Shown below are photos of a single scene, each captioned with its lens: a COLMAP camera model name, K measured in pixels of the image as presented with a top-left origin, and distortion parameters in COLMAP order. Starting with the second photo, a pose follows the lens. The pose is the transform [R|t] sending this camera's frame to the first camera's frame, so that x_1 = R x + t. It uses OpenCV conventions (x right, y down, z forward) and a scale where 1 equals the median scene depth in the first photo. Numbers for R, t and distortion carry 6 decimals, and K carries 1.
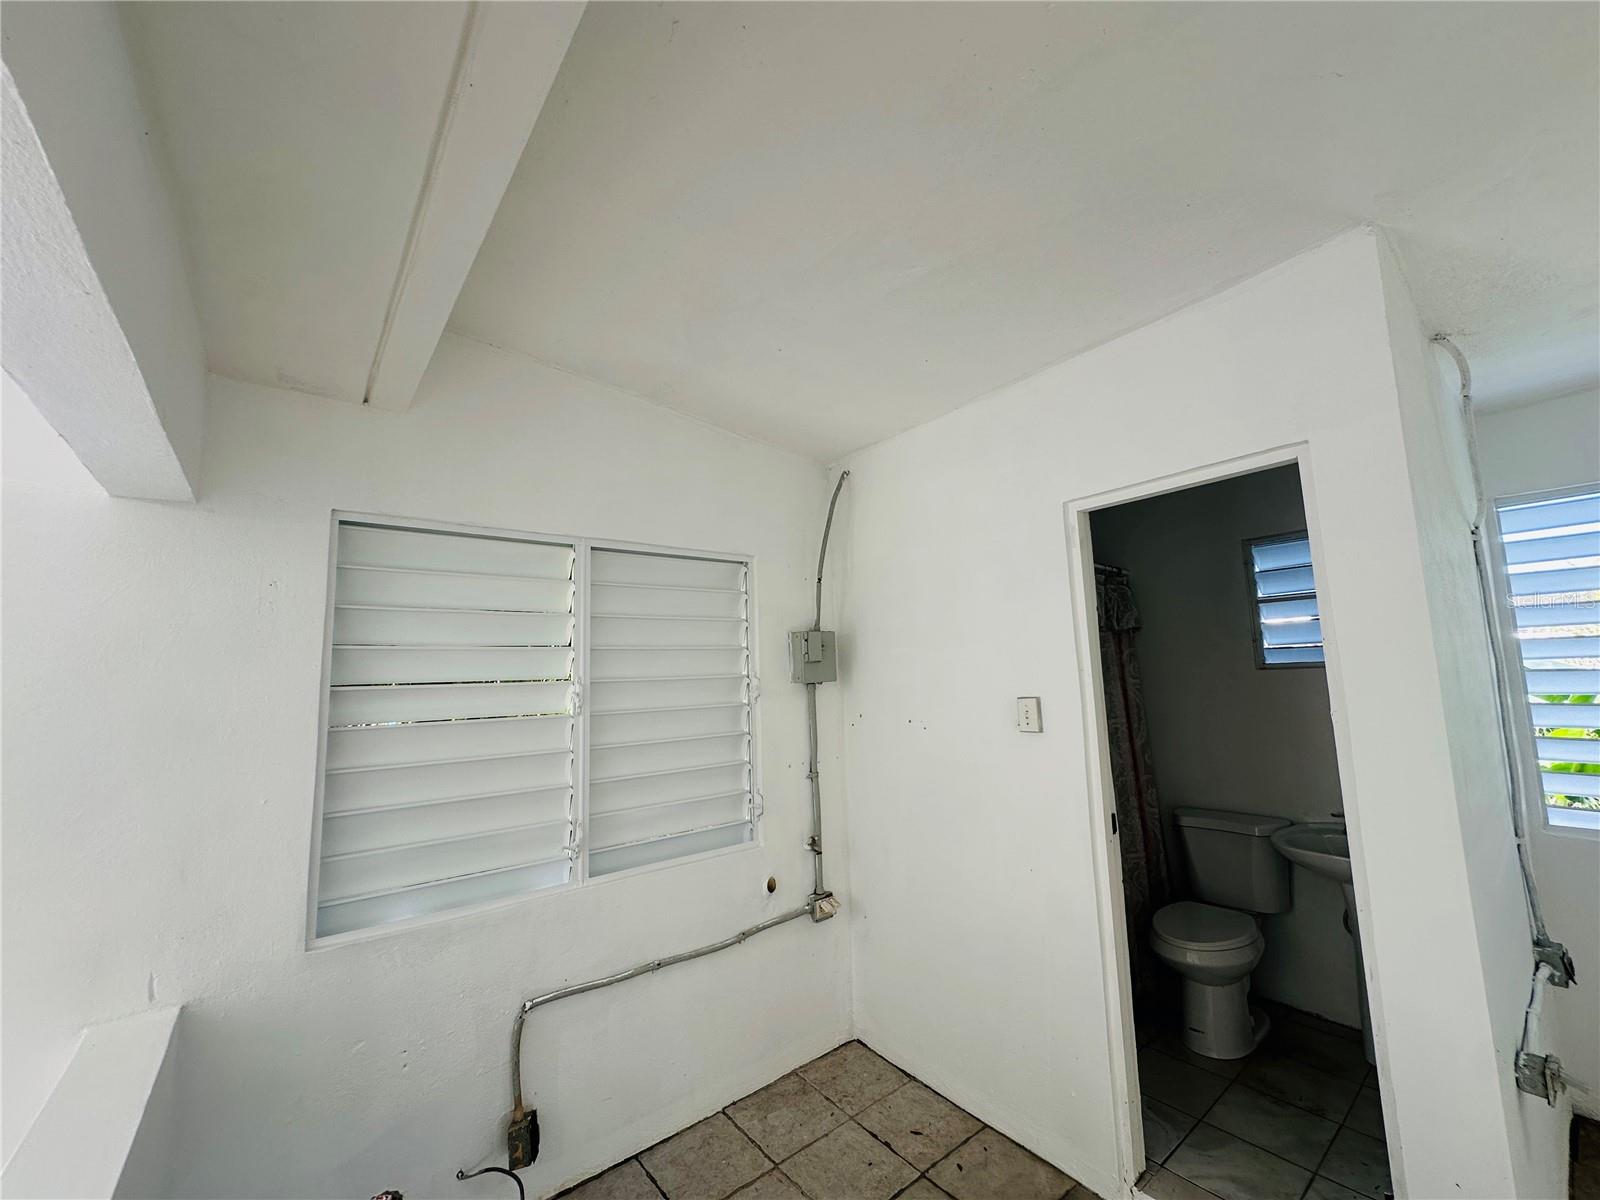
lens RADIAL K [[641.1, 0, 800.0], [0, 641.1, 600.0], [0, 0, 1]] dist [-0.007185, 0.000005]
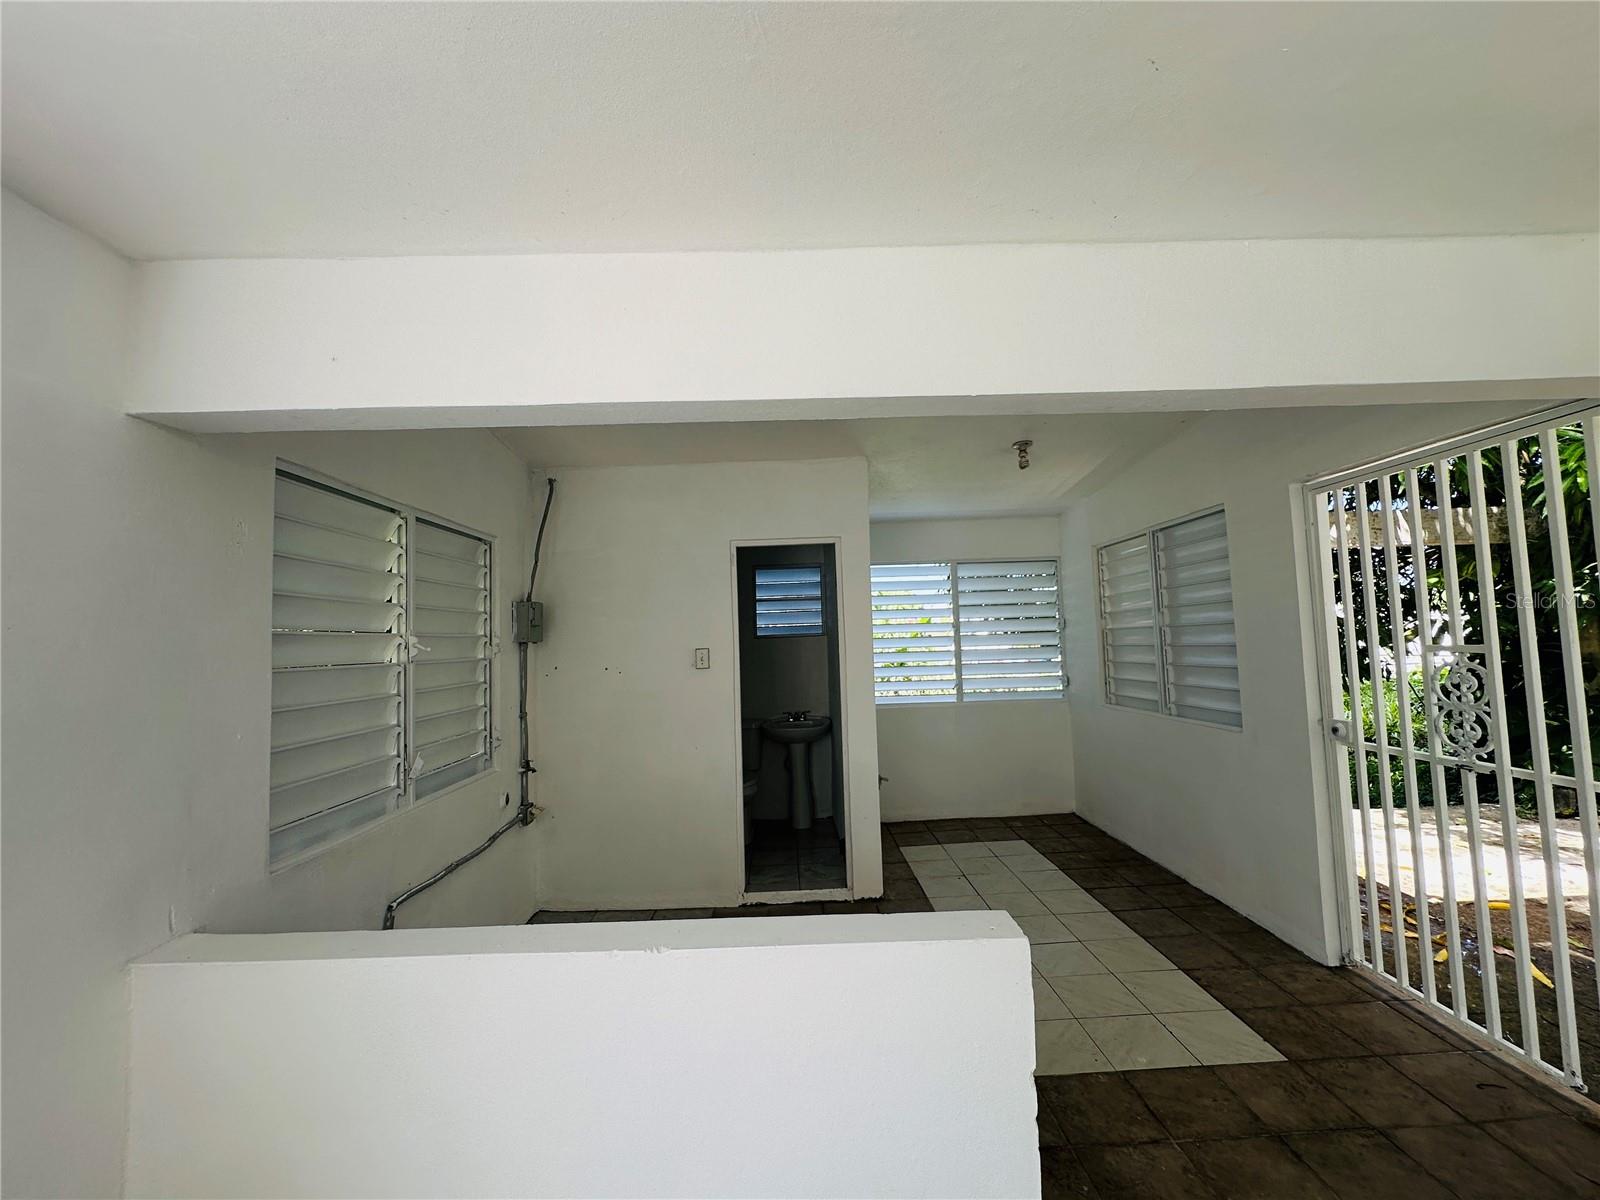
lens RADIAL K [[641.1, 0, 800.0], [0, 641.1, 600.0], [0, 0, 1]] dist [-0.007185, 0.000005]
pose [[0.605615, 0.063393, 0.793229, -0.716431], [-0.081423, 0.996526, -0.017476, 0.025447], [-0.791581, -0.054003, 0.608673, -0.211860]]
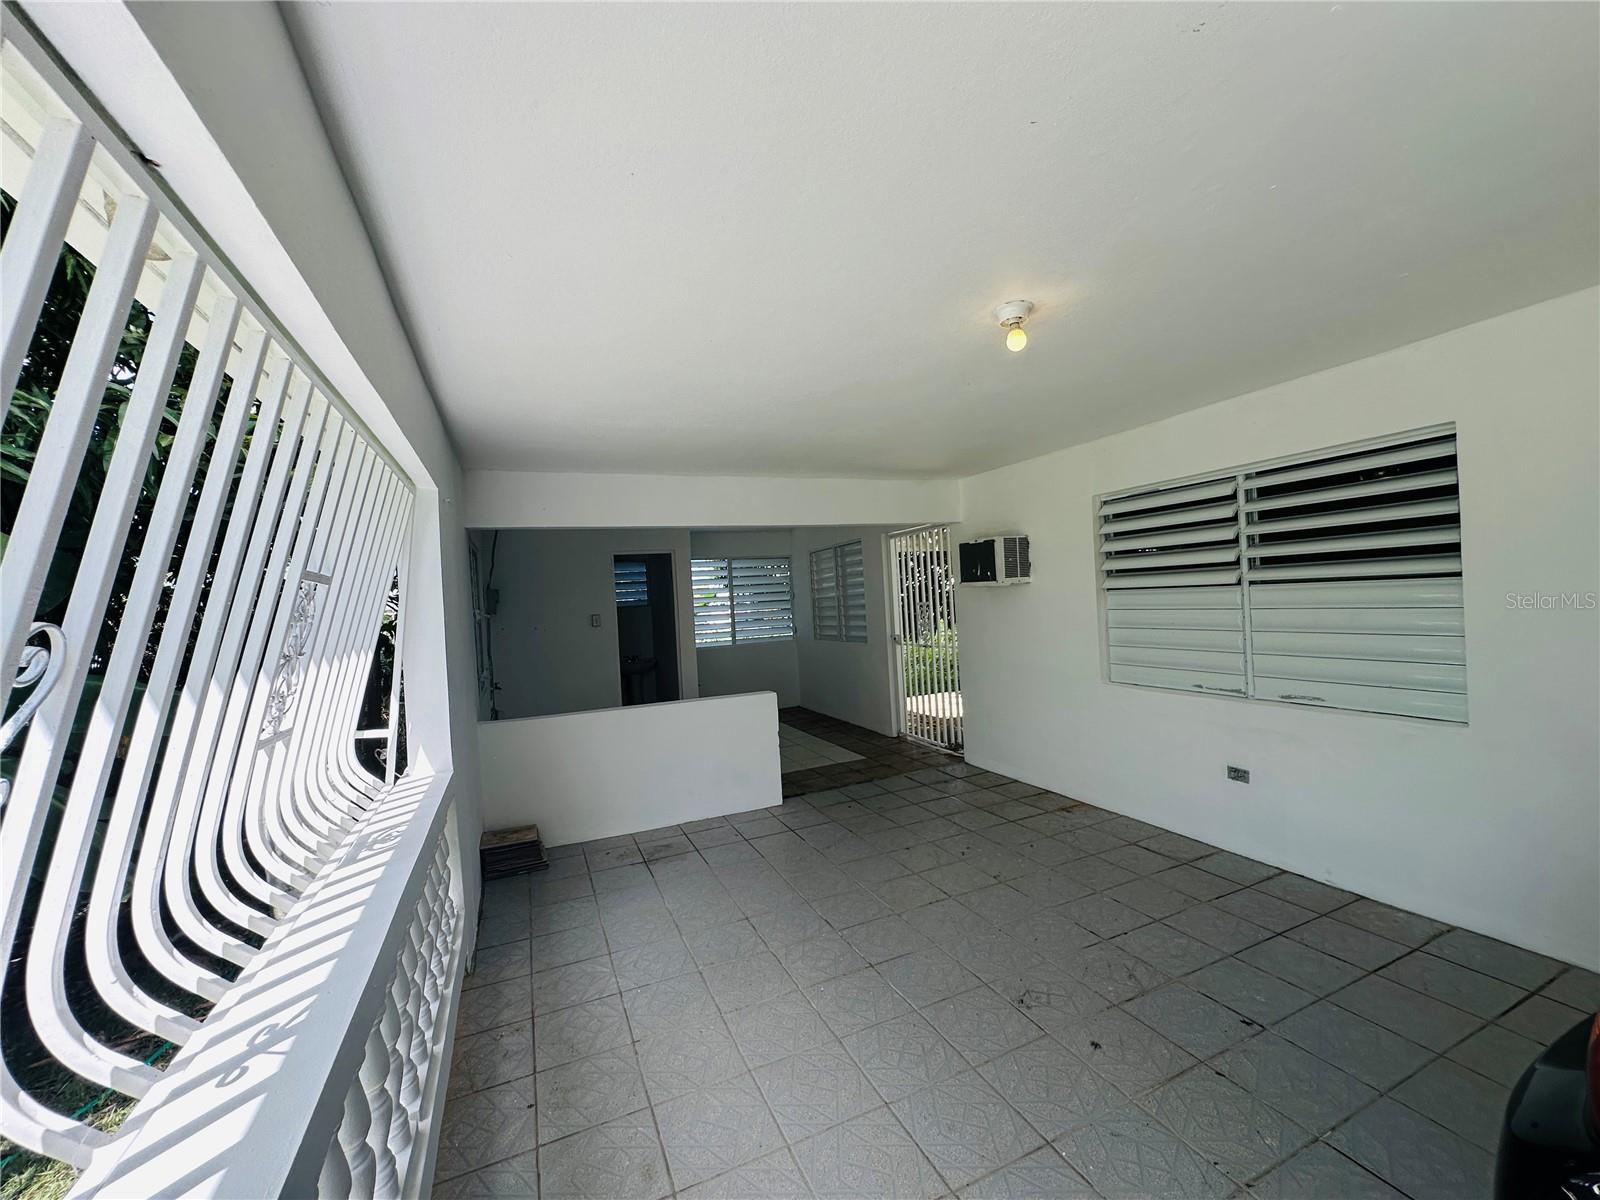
lens RADIAL K [[641.1, 0, 800.0], [0, 641.1, 600.0], [0, 0, 1]] dist [-0.007185, 0.000005]
pose [[0.262069, 0.015354, 0.964927, -1.602314], [-0.061584, 0.998102, 0.000844, 0.018440], [-0.963082, -0.059645, 0.262517, -0.487522]]
